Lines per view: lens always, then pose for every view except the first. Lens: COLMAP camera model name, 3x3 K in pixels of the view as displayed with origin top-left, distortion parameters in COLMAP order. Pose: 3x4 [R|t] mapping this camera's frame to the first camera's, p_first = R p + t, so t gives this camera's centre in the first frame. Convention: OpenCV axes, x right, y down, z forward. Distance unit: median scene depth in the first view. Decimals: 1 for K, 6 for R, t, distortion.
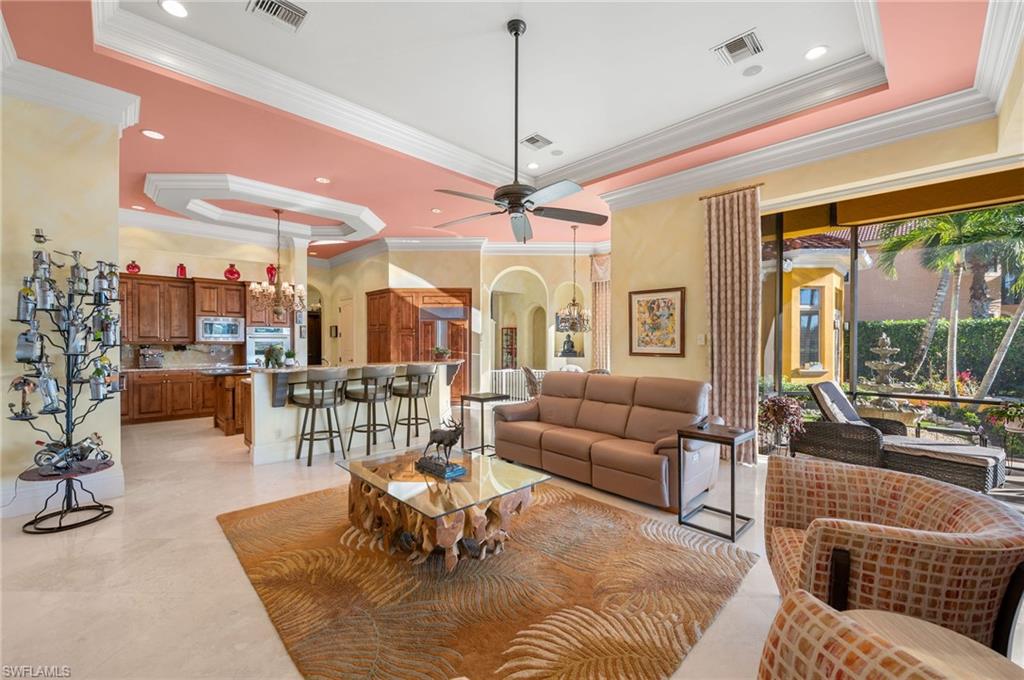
lens RADIAL K [[406.8, 0, 512.3], [0, 406.8, 344.7], [0, 0, 1]] dist [-0.005629, -0.000120]
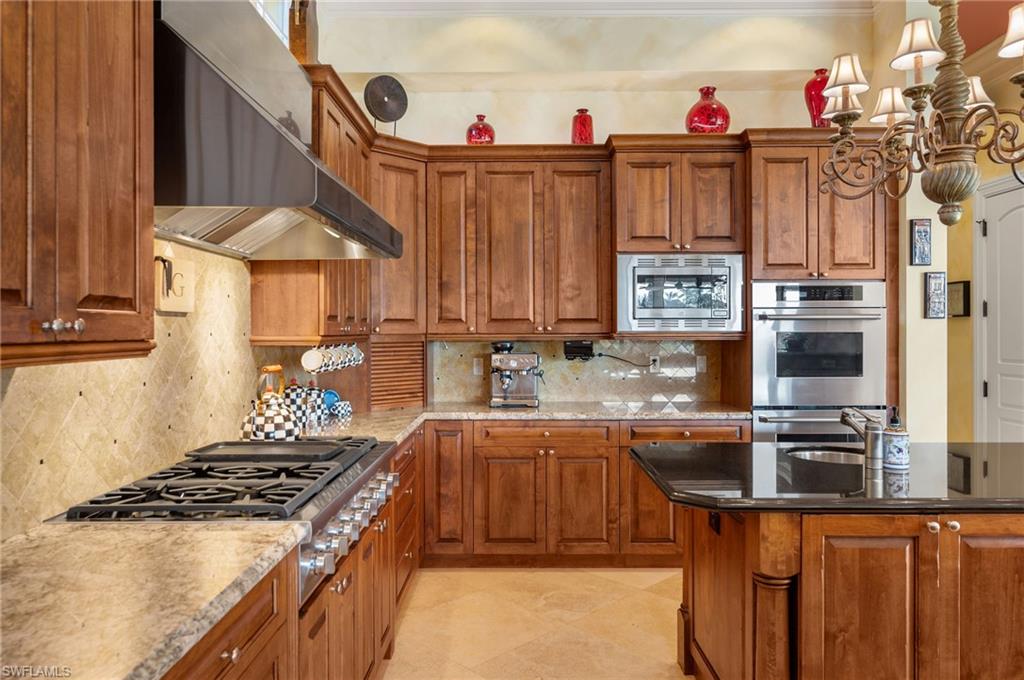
lens RADIAL K [[700.2, 0, 512.0], [0, 700.2, 340.0], [0, 0, 1]] dist [0.001821, 0.000151]
pose [[0.706621, 0.007002, -0.707558, -0.439270], [-0.001070, 0.999960, 0.008827, -0.006616], [0.707592, -0.005480, 0.706600, 0.539890]]
